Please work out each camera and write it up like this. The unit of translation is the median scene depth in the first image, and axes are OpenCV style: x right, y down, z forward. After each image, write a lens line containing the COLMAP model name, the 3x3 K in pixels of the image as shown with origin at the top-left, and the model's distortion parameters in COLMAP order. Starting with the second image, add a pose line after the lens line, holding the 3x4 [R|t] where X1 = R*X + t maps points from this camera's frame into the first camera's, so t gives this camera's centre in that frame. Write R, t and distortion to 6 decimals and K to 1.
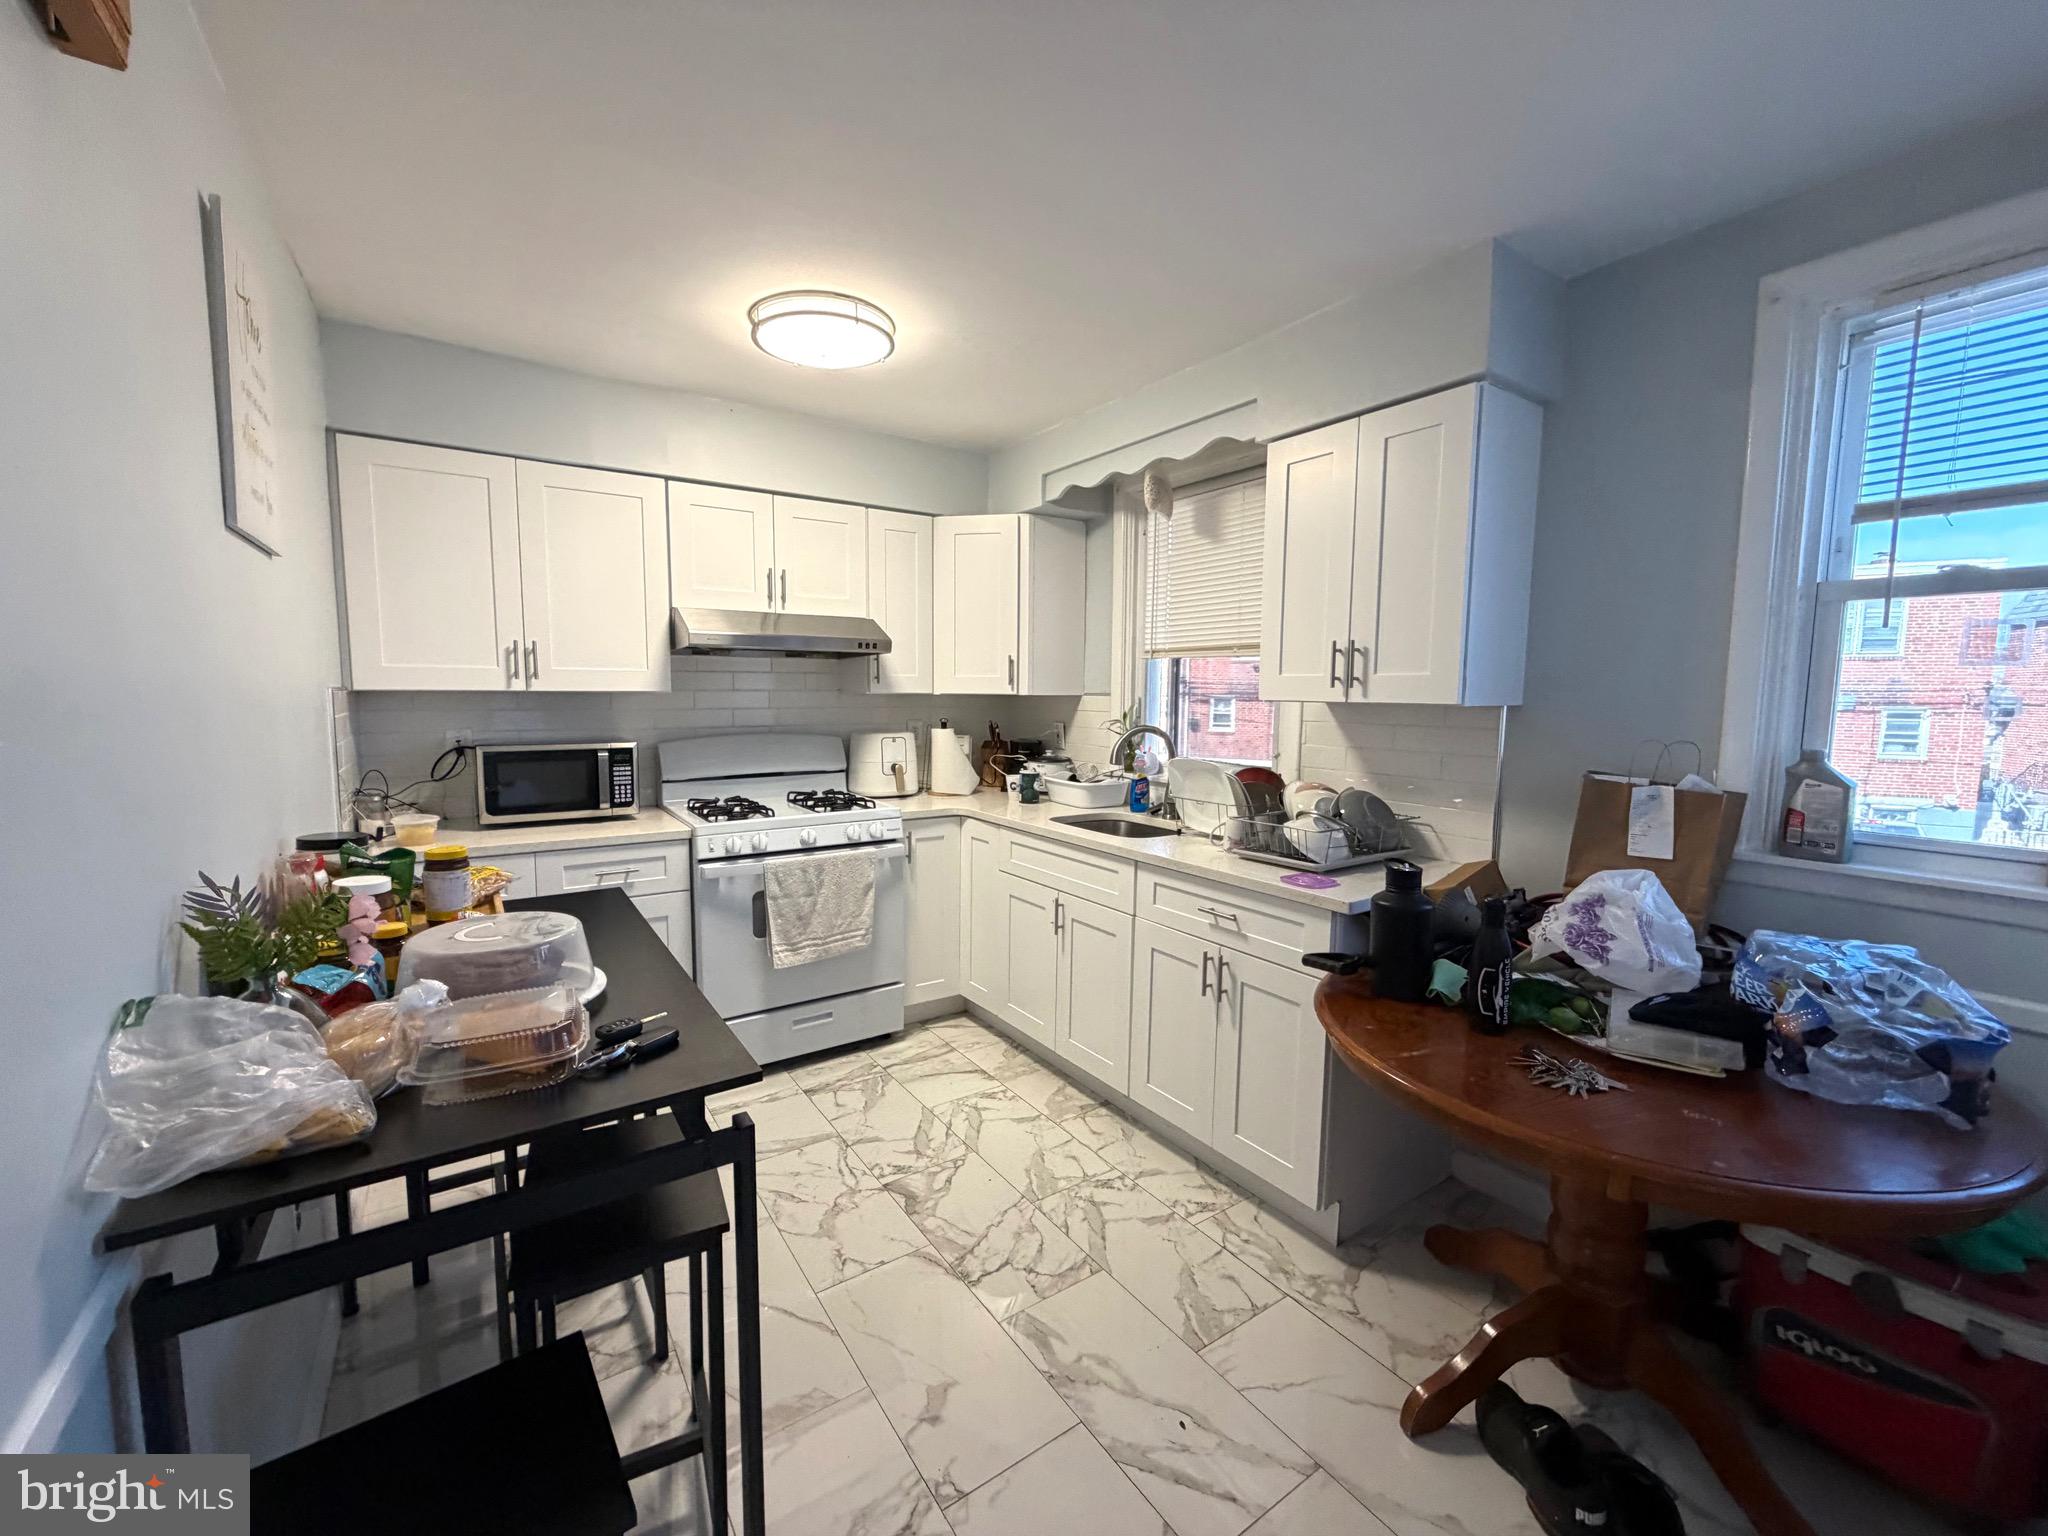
lens RADIAL K [[819.2, 0, 1021.0], [0, 819.2, 768.9], [0, 0, 1]] dist [0.001217, 0.000273]
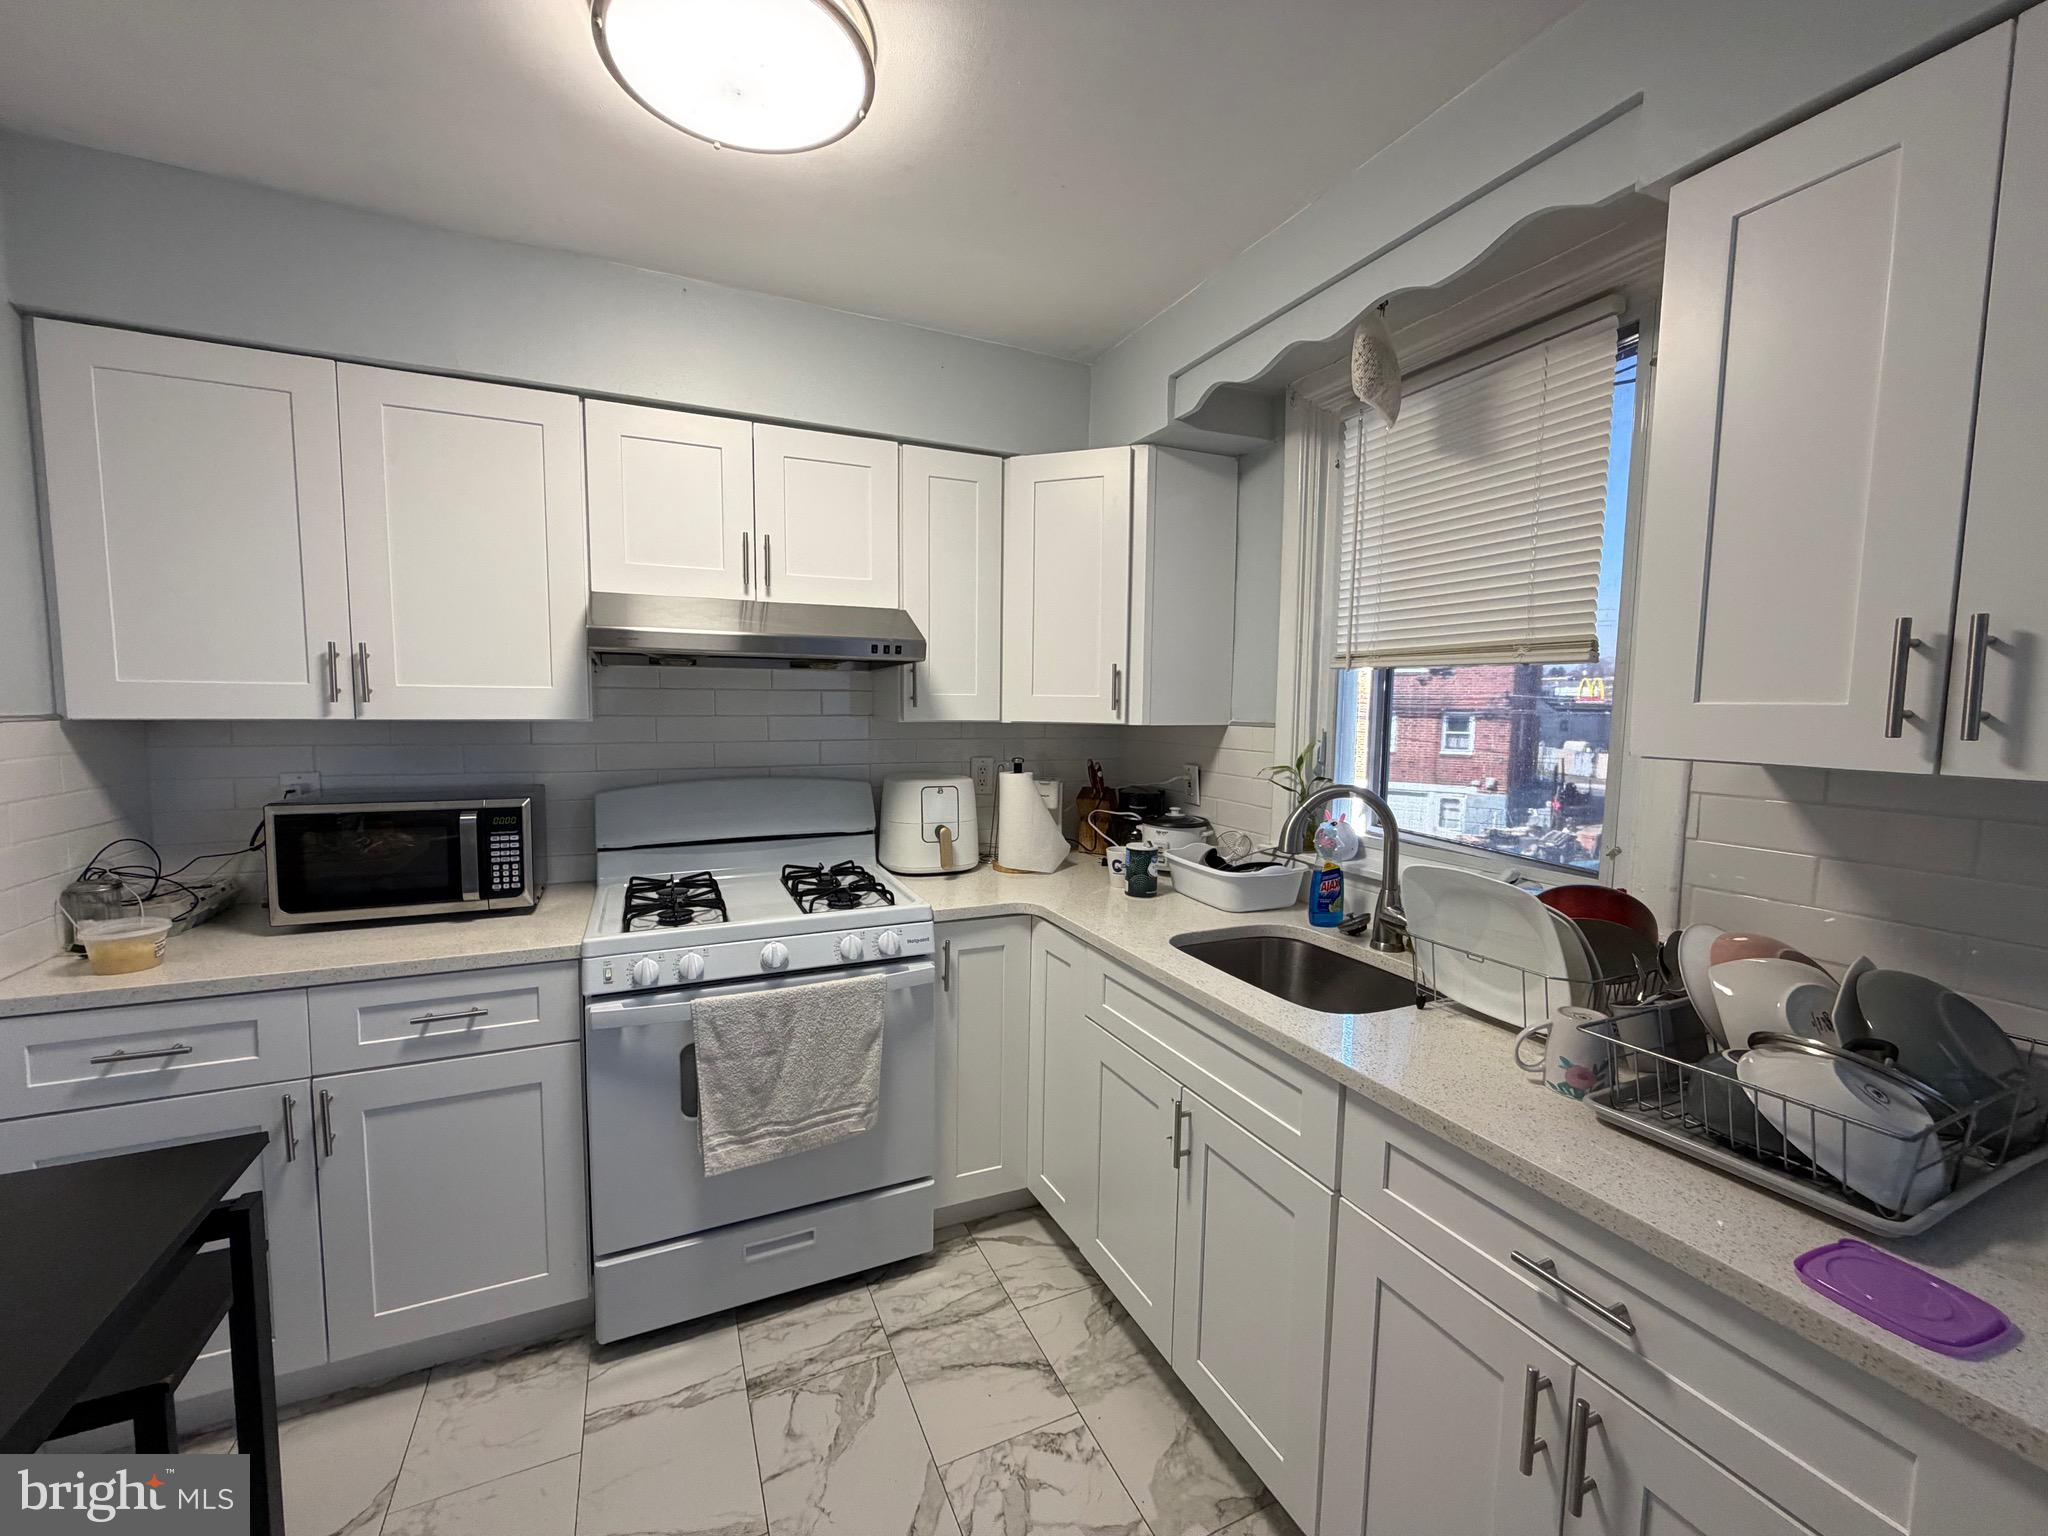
lens RADIAL K [[819.2, 0, 1018.3], [0, 819.2, 765.1], [0, 0, 1]] dist [0.001217, 0.000273]
pose [[0.985774, 0.016946, -0.167218, 0.024863], [-0.020130, 0.999647, -0.017363, -0.055236], [0.166865, 0.020482, 0.985767, 0.421047]]
